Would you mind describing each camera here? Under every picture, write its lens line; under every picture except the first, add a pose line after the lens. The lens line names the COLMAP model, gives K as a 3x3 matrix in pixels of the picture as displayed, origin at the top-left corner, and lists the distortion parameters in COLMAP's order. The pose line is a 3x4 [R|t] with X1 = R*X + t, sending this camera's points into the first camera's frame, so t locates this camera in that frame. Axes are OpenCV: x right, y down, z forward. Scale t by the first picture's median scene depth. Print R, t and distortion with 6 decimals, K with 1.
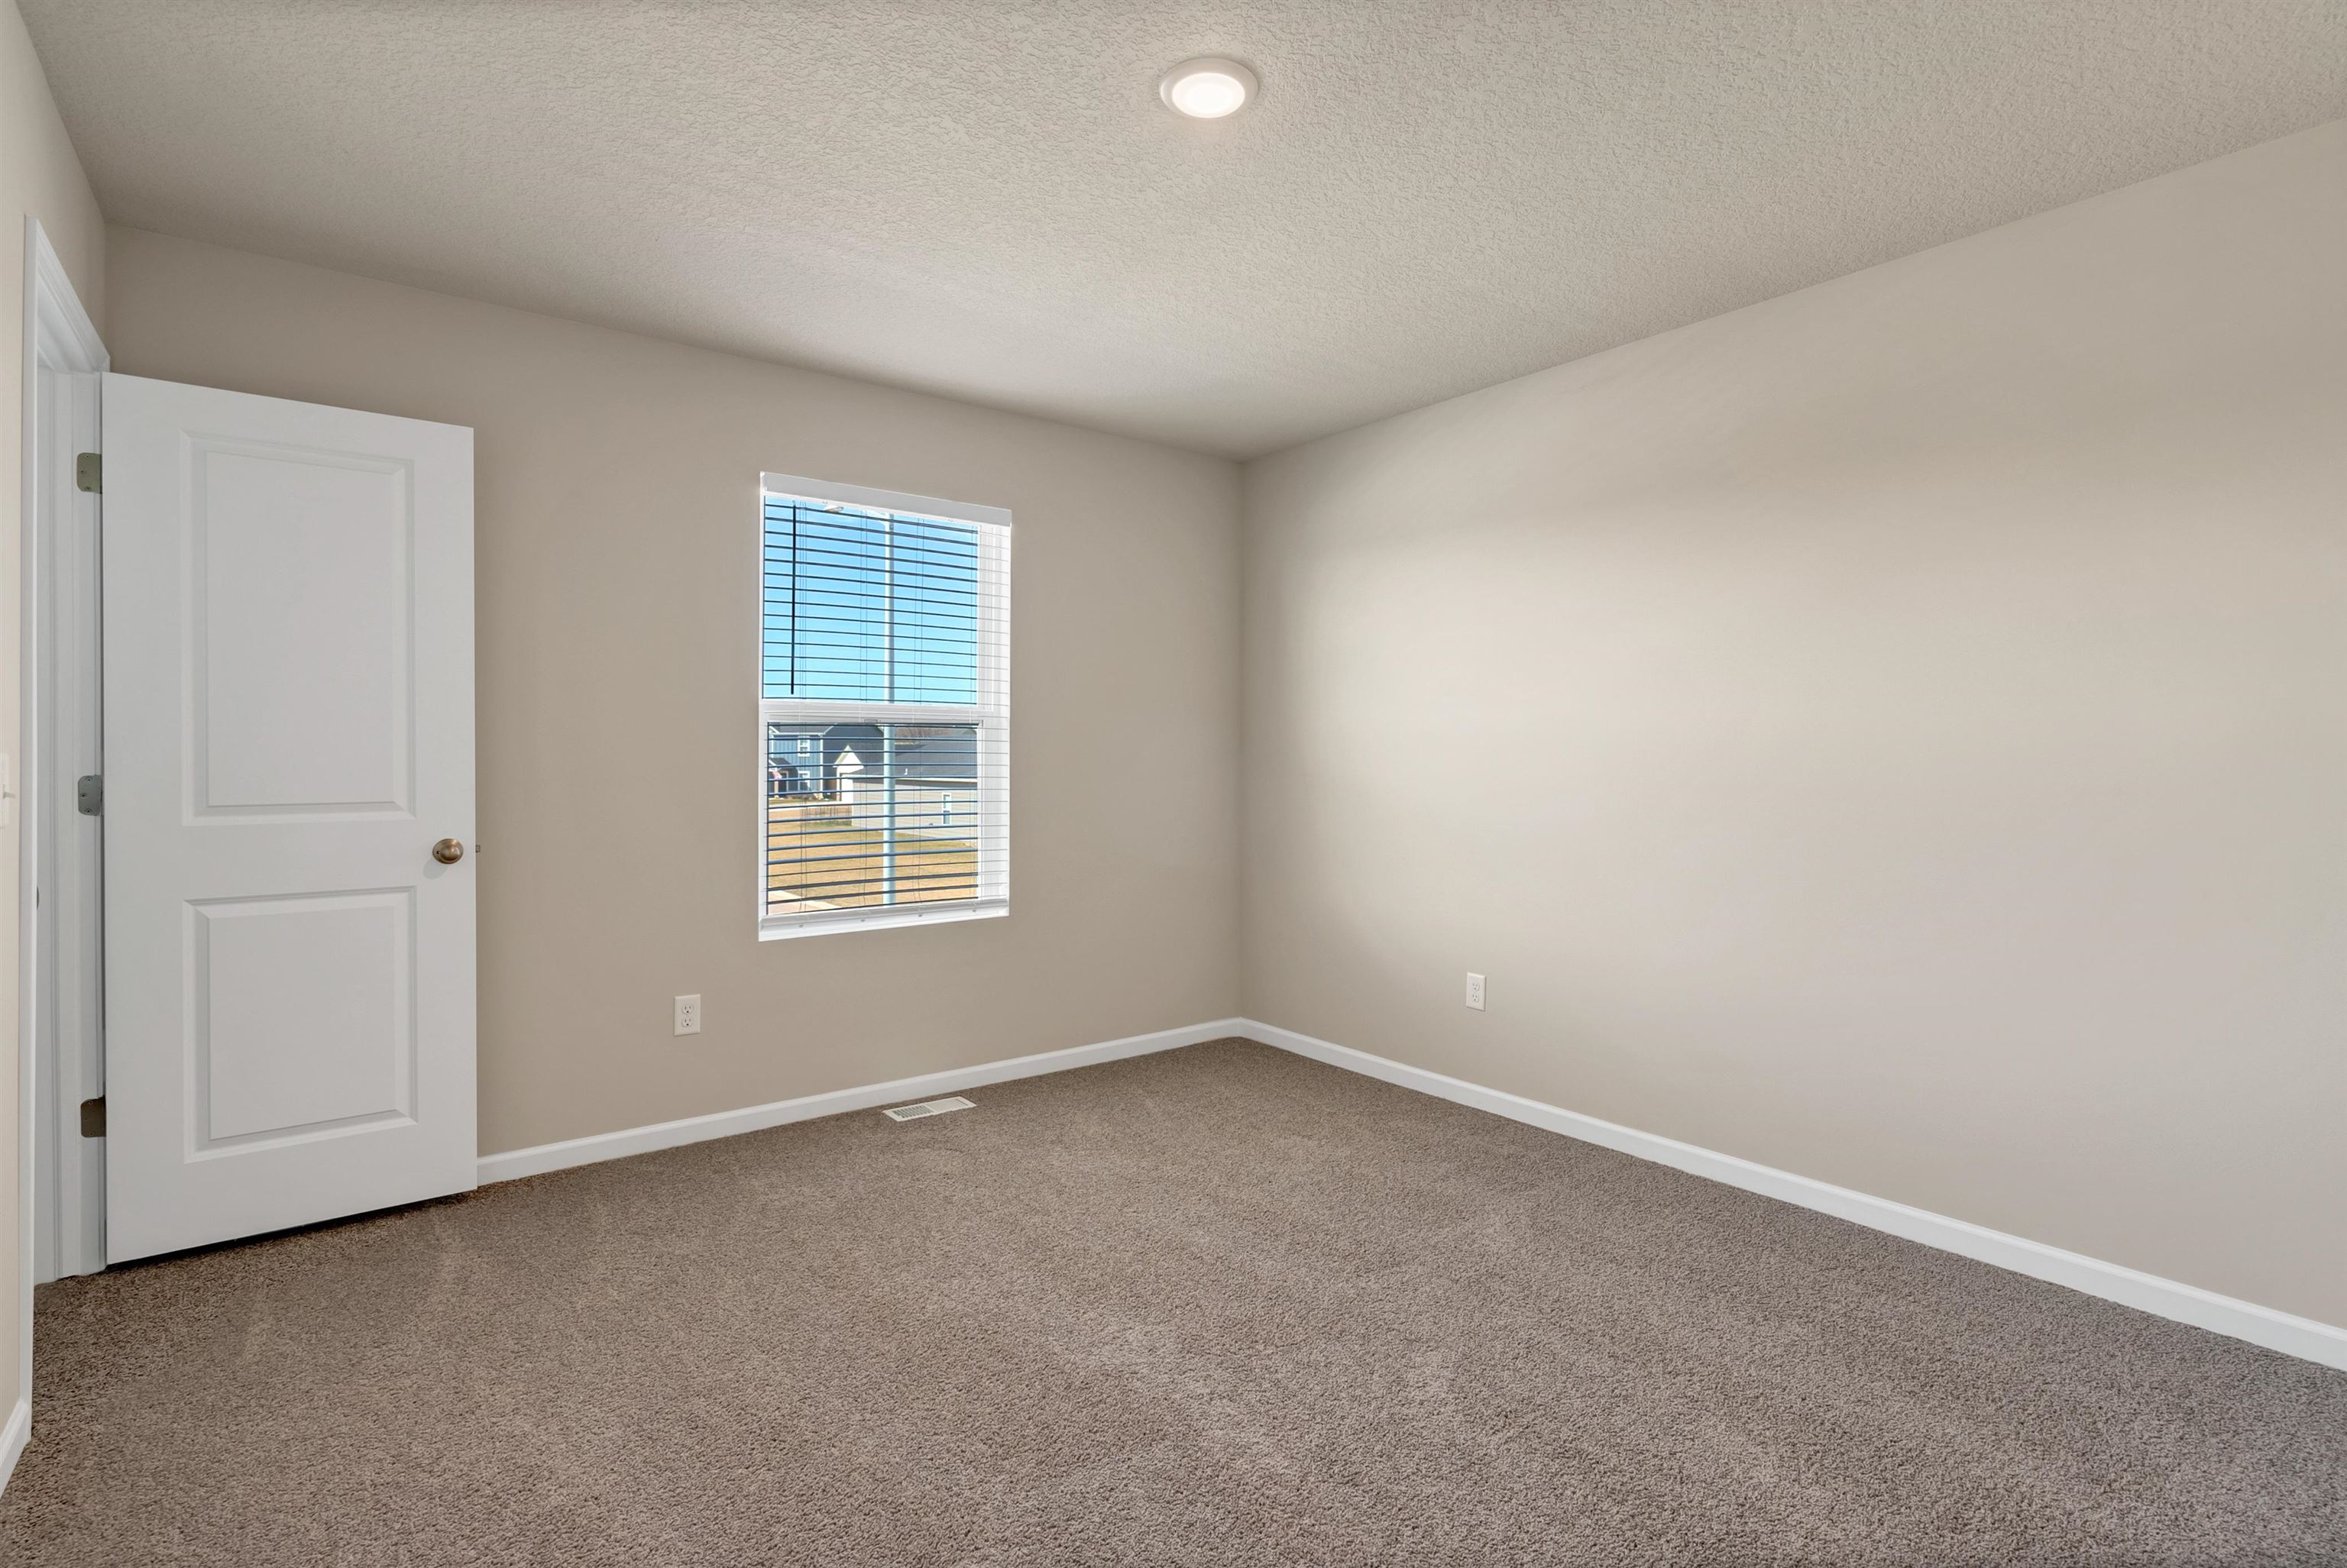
lens RADIAL K [[1043.0, 0, 1179.3], [0, 1043.0, 759.0], [0, 0, 1]] dist [-0.000111, 0.000308]
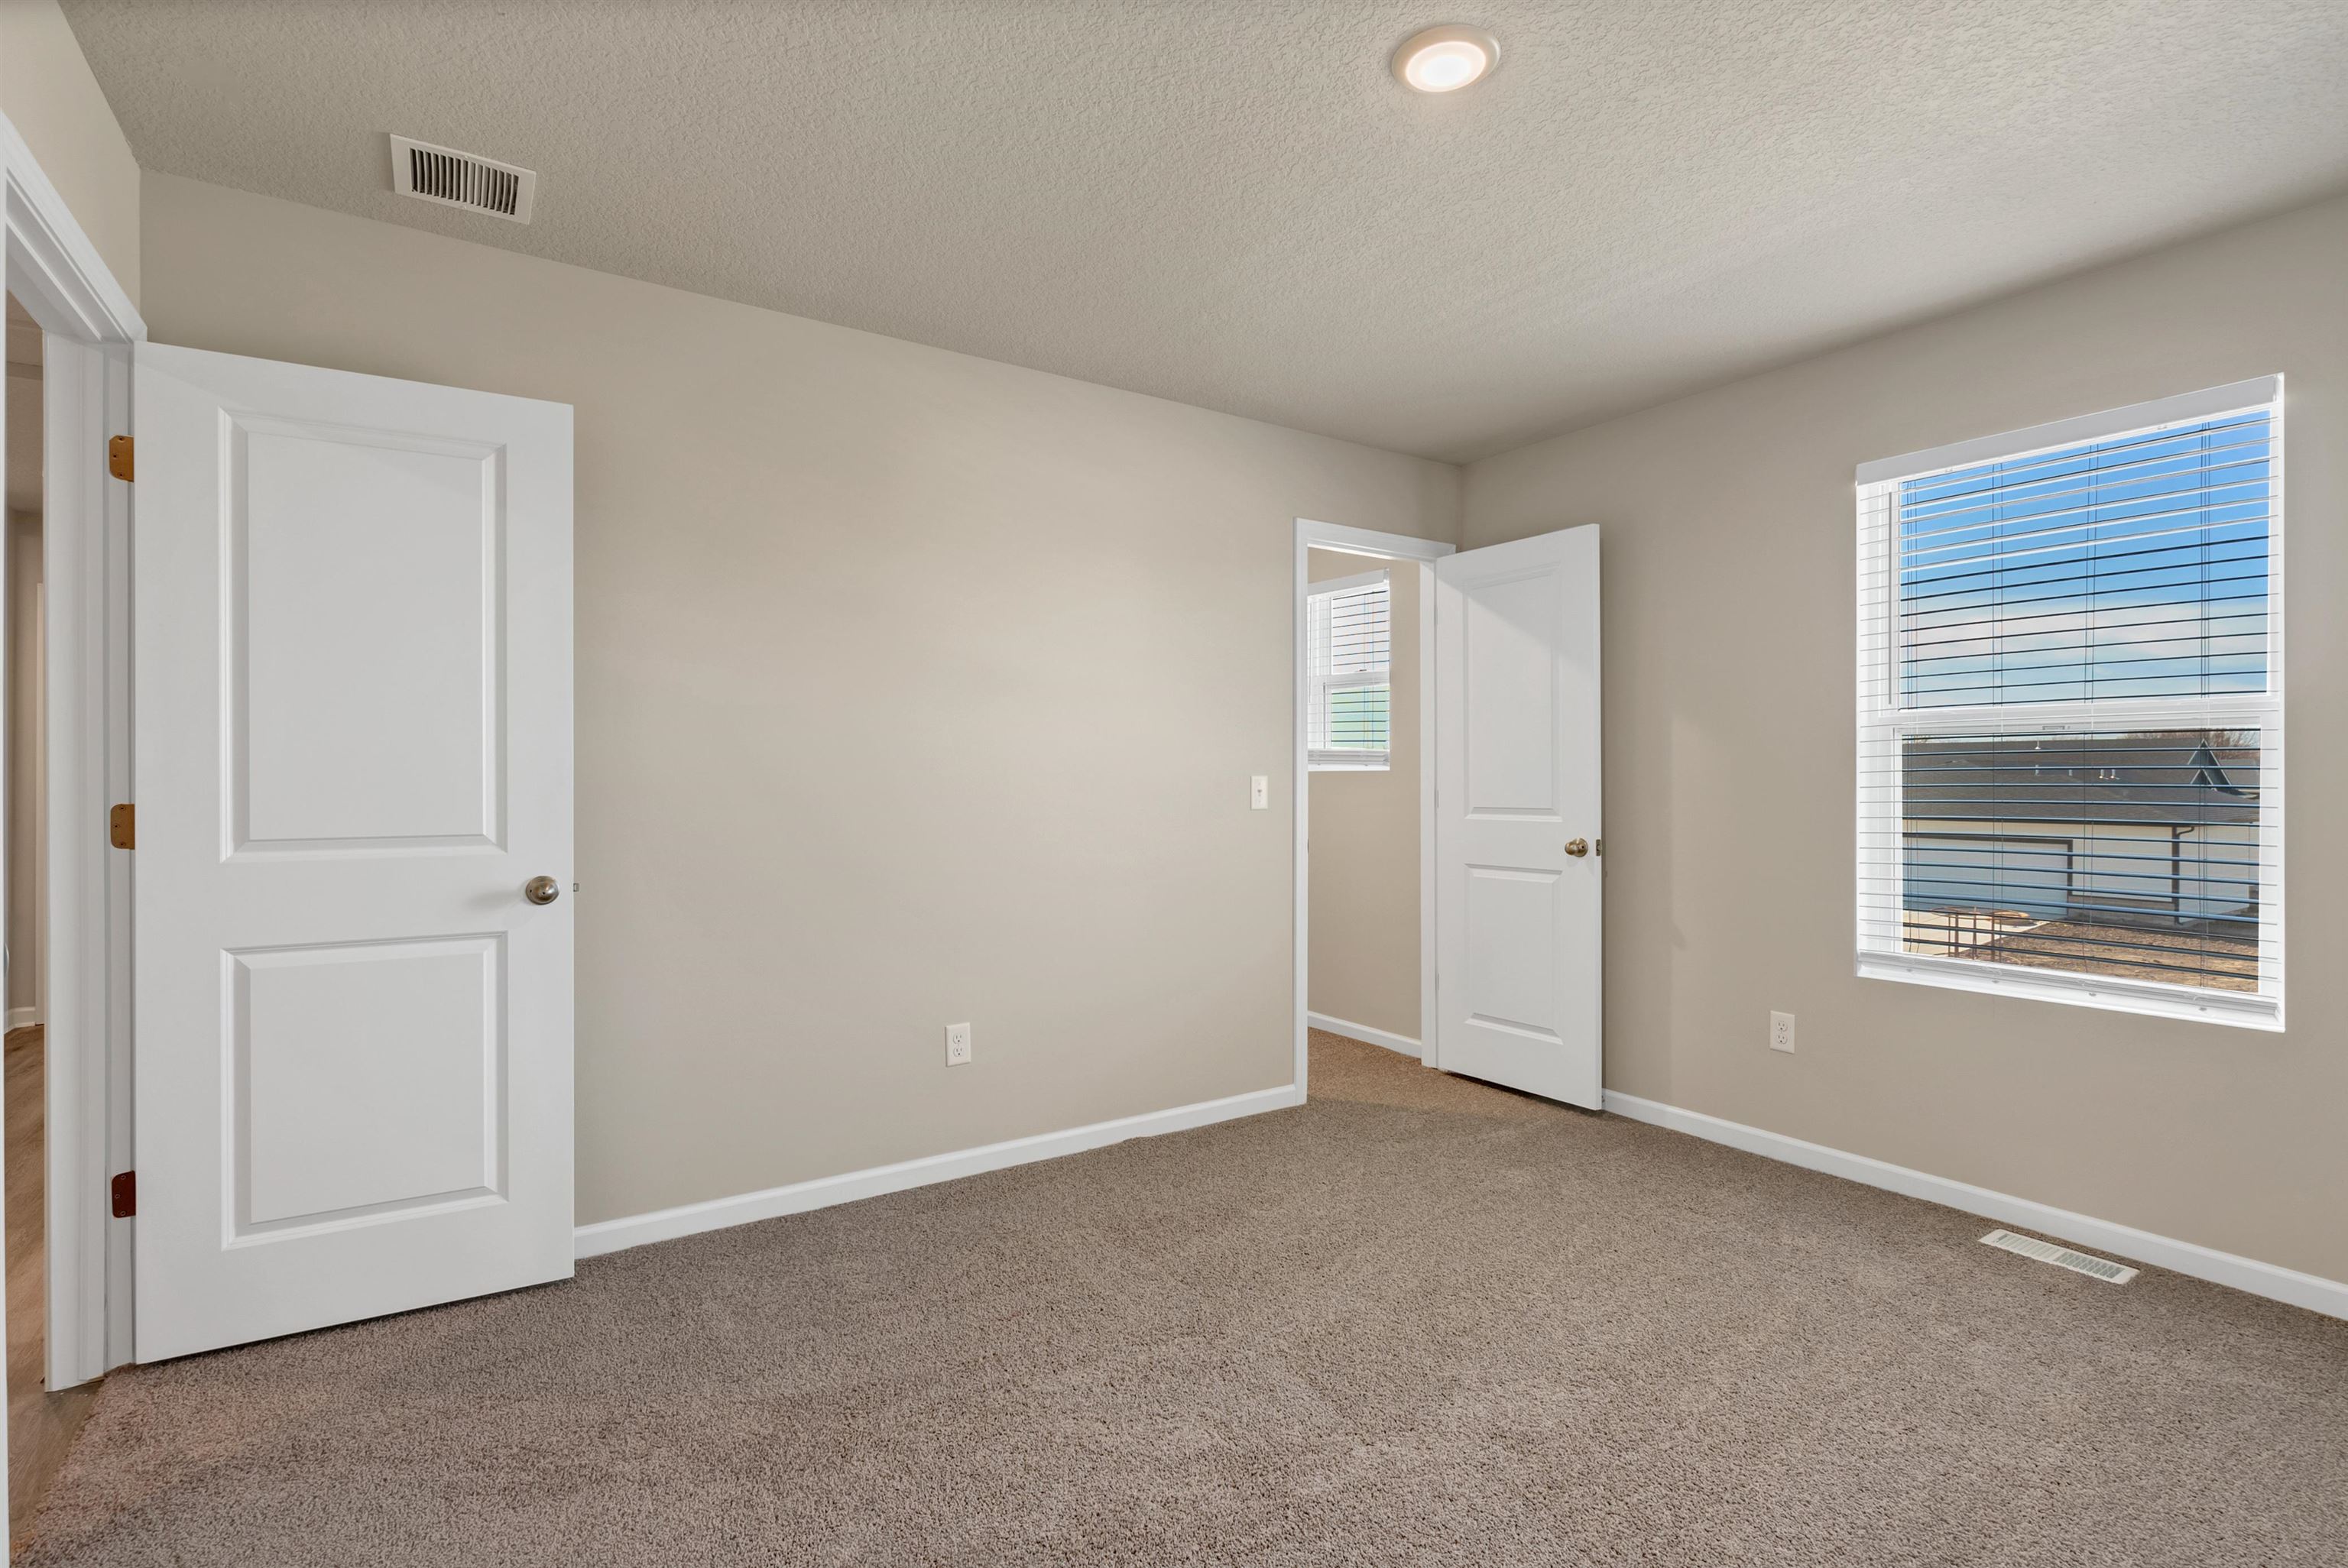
lens RADIAL K [[1043.4, 0, 1179.8], [0, 1043.4, 759.0], [0, 0, 1]] dist [-0.000111, 0.000308]
pose [[-0.001260, -0.016973, -0.999855, 0.805714], [0.002304, 0.999853, -0.016976, -0.004054], [0.999997, -0.002326, -0.001221, 0.619727]]
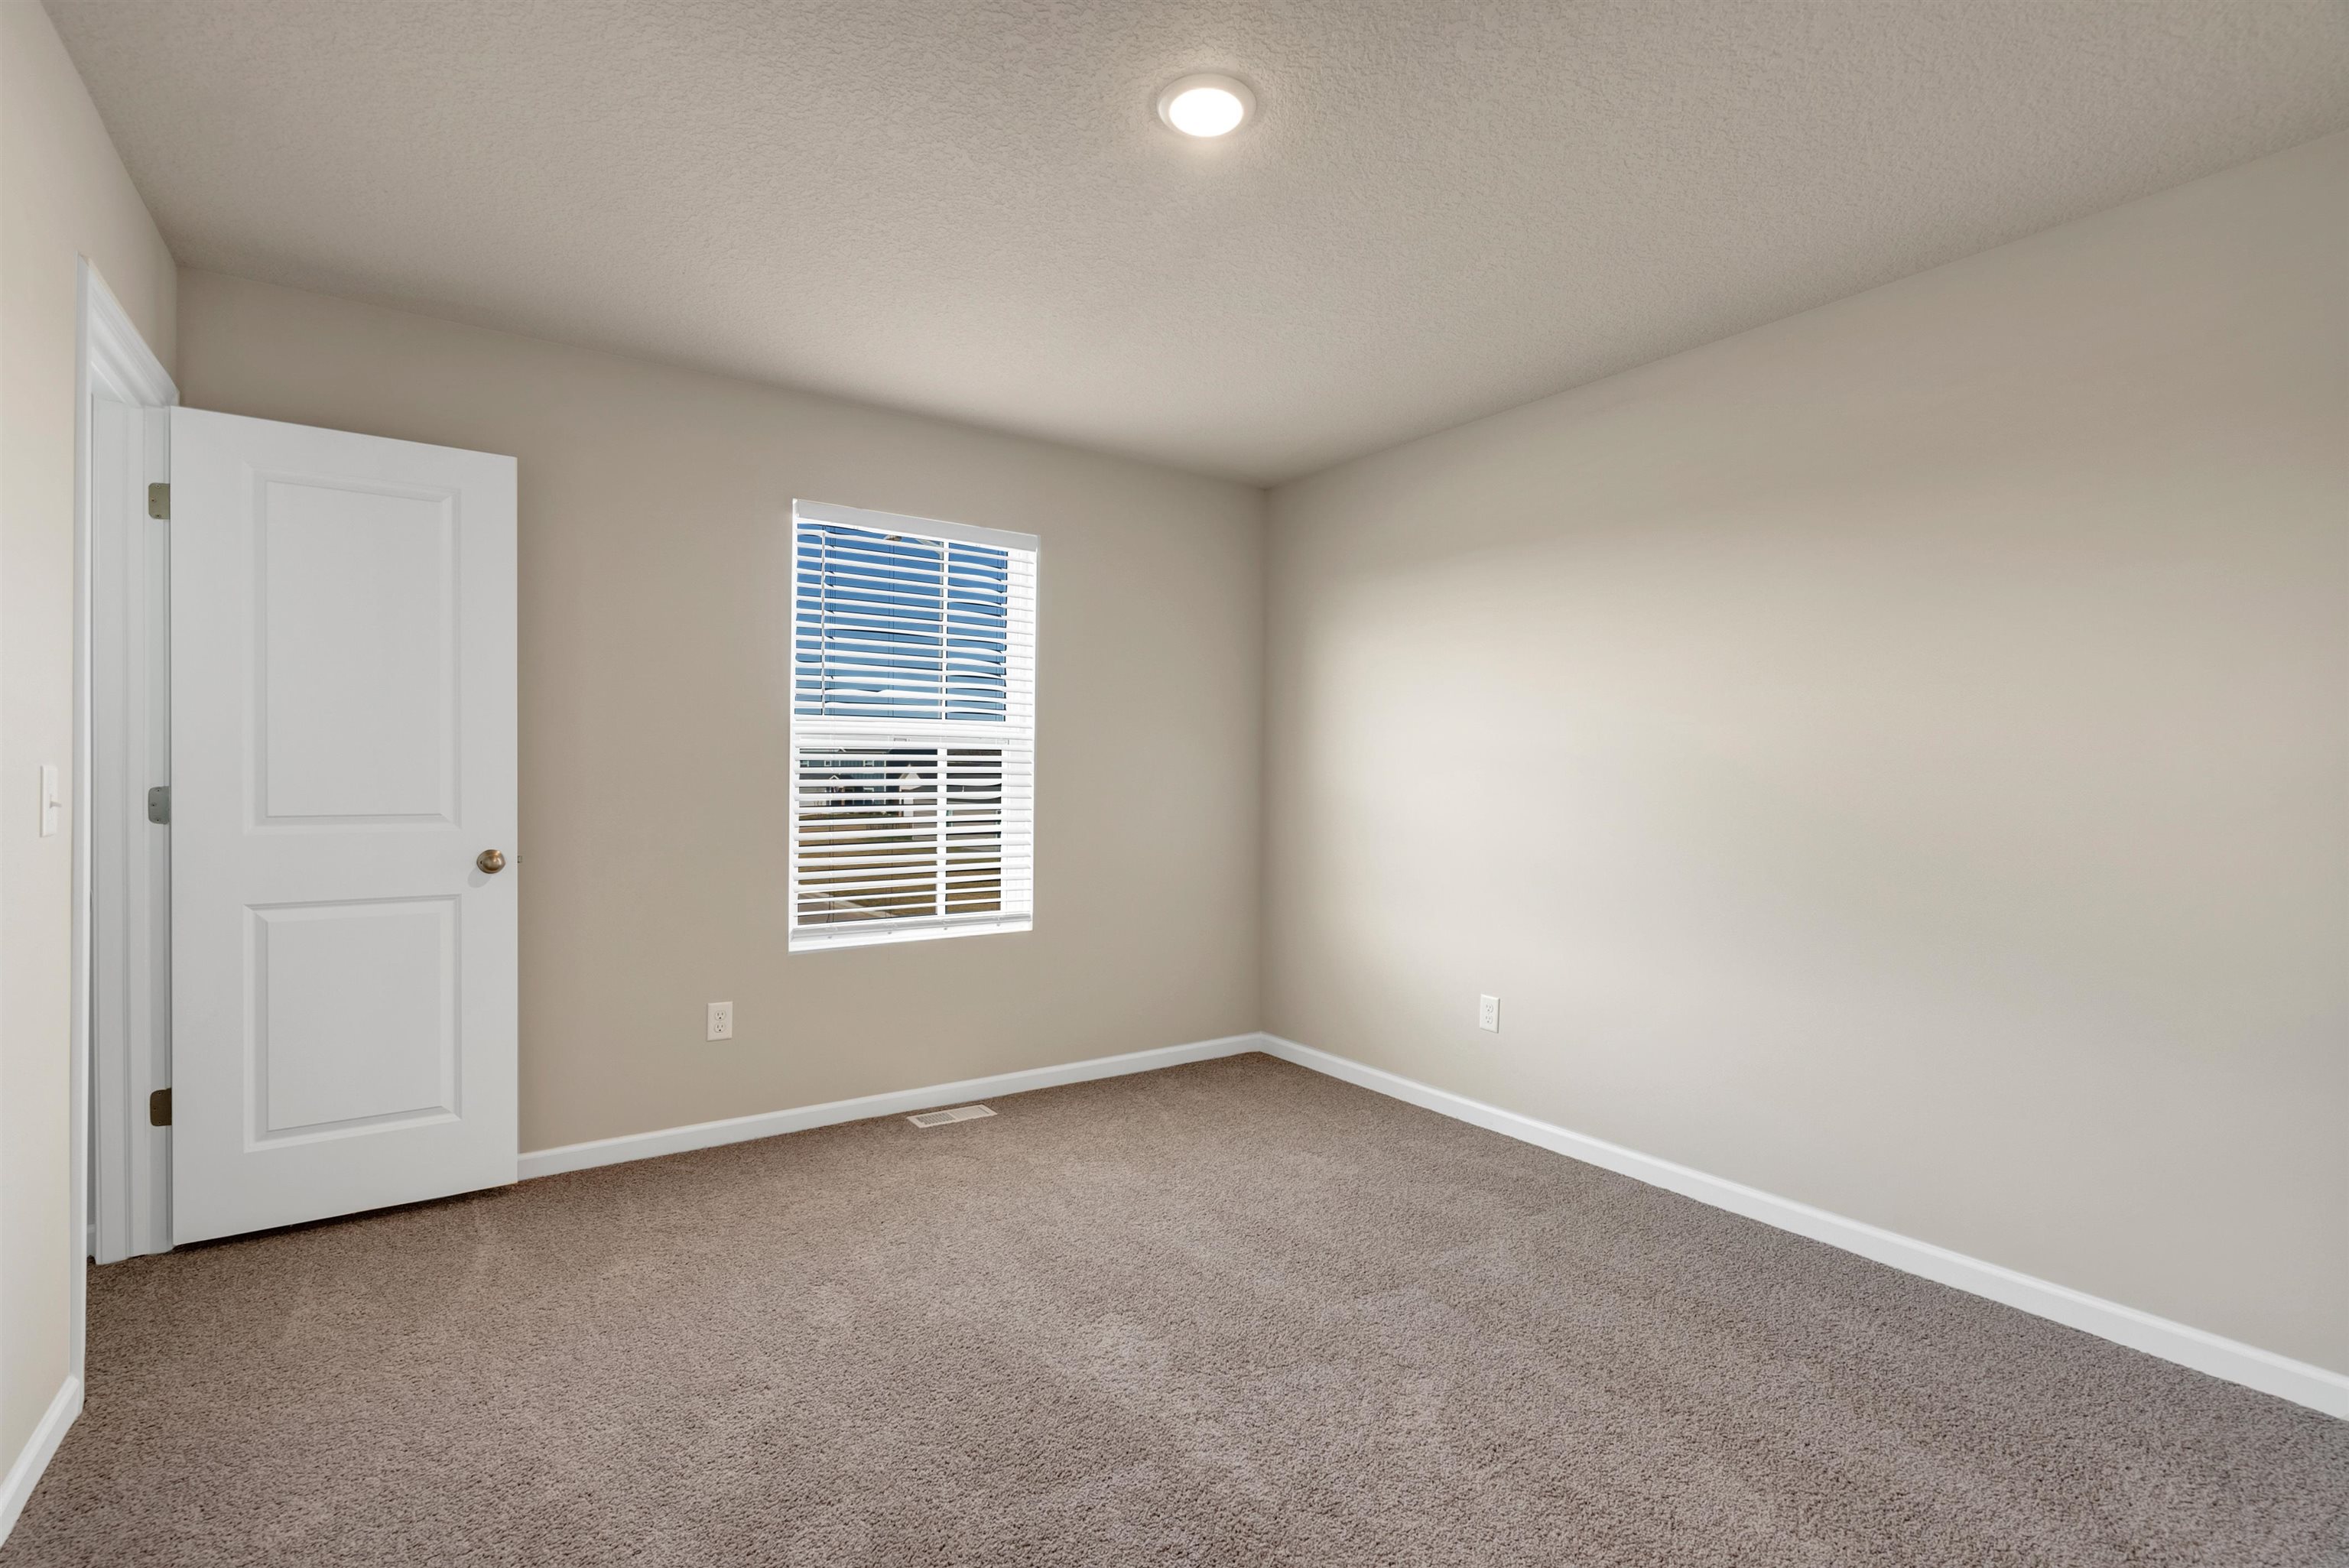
lens RADIAL K [[1000.6, 0, 1174.5], [0, 1000.6, 784.0], [0, 0, 1]] dist [-0.000146, 0.000057]
pose [[0.998654, 0.008445, -0.051181, 0.047941], [-0.008194, 0.999953, 0.005115, -0.000503], [0.051222, -0.004688, 0.998676, 0.038943]]
